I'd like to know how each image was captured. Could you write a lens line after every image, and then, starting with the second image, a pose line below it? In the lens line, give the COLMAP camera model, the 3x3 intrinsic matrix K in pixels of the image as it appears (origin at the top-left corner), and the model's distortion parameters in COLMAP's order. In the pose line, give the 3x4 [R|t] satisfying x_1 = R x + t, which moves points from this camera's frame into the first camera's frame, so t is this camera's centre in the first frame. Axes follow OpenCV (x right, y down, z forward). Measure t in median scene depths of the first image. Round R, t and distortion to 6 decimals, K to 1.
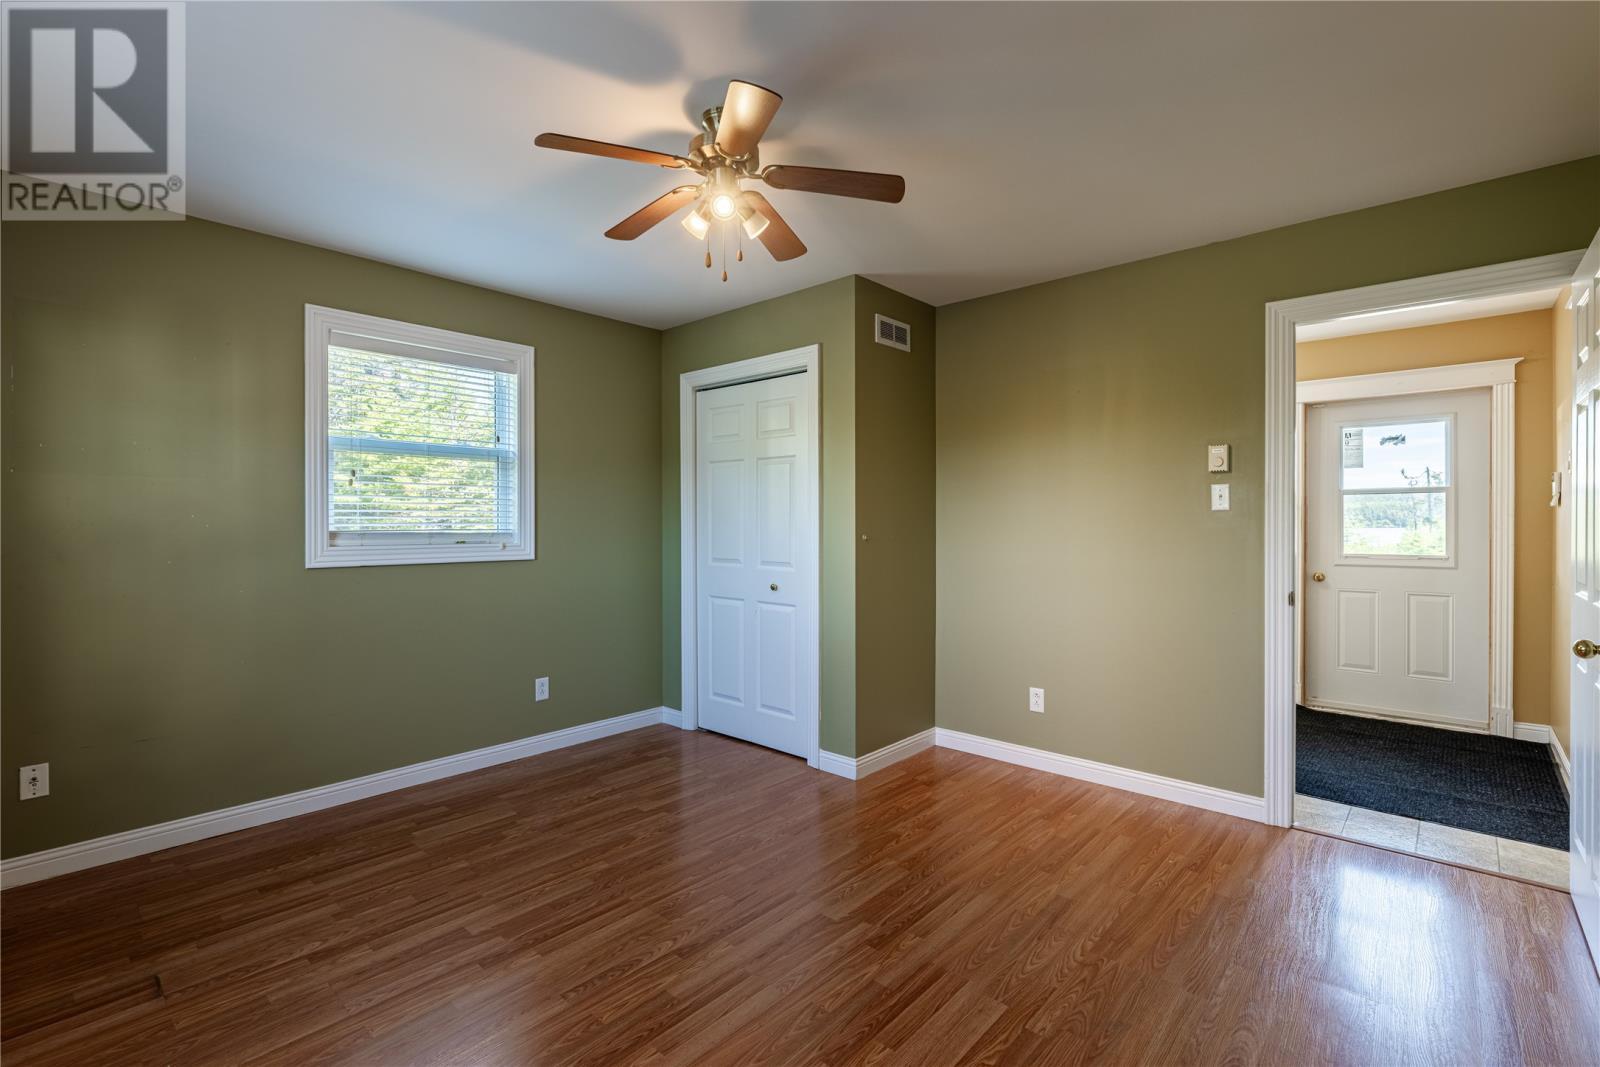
lens RADIAL K [[727.7, 0, 801.5], [0, 727.7, 524.4], [0, 0, 1]] dist [0.000260, 0.000094]
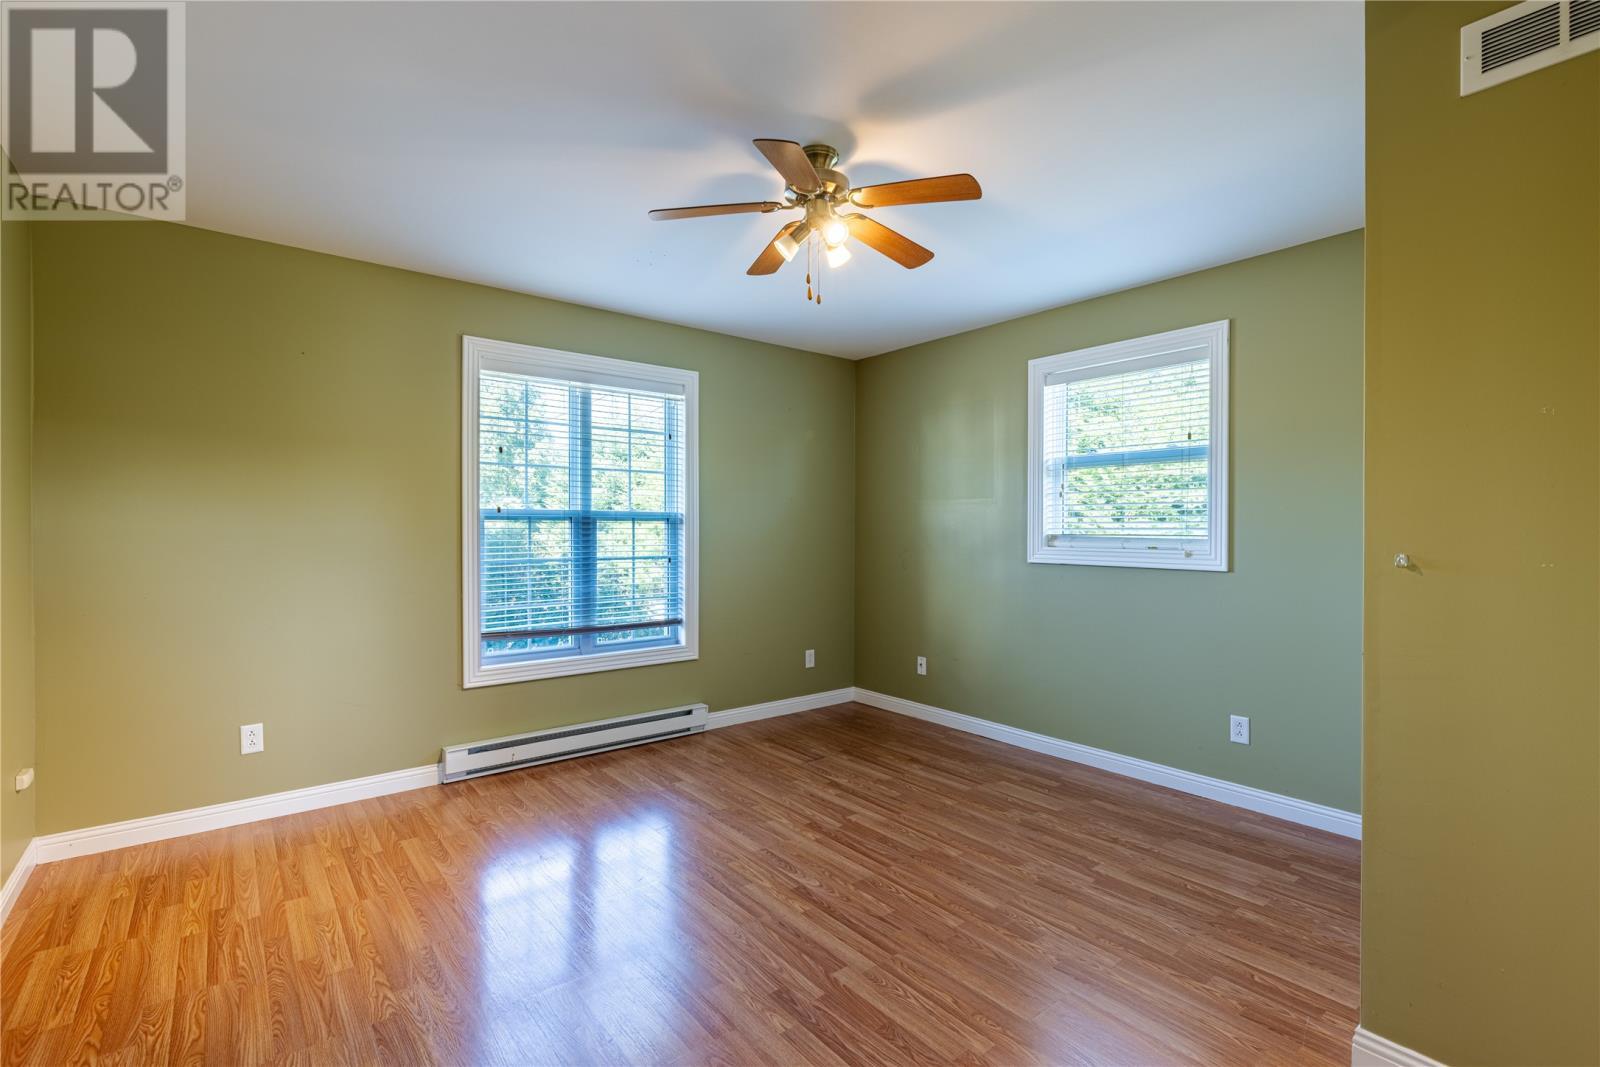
lens RADIAL K [[727.7, 0, 801.8], [0, 727.7, 533.2], [0, 0, 1]] dist [0.000260, 0.000094]
pose [[-0.169605, 0.005737, -0.985496, 0.684897], [-0.005899, 0.999959, 0.006836, 0.000816], [0.985495, 0.006973, -0.169564, 0.822941]]
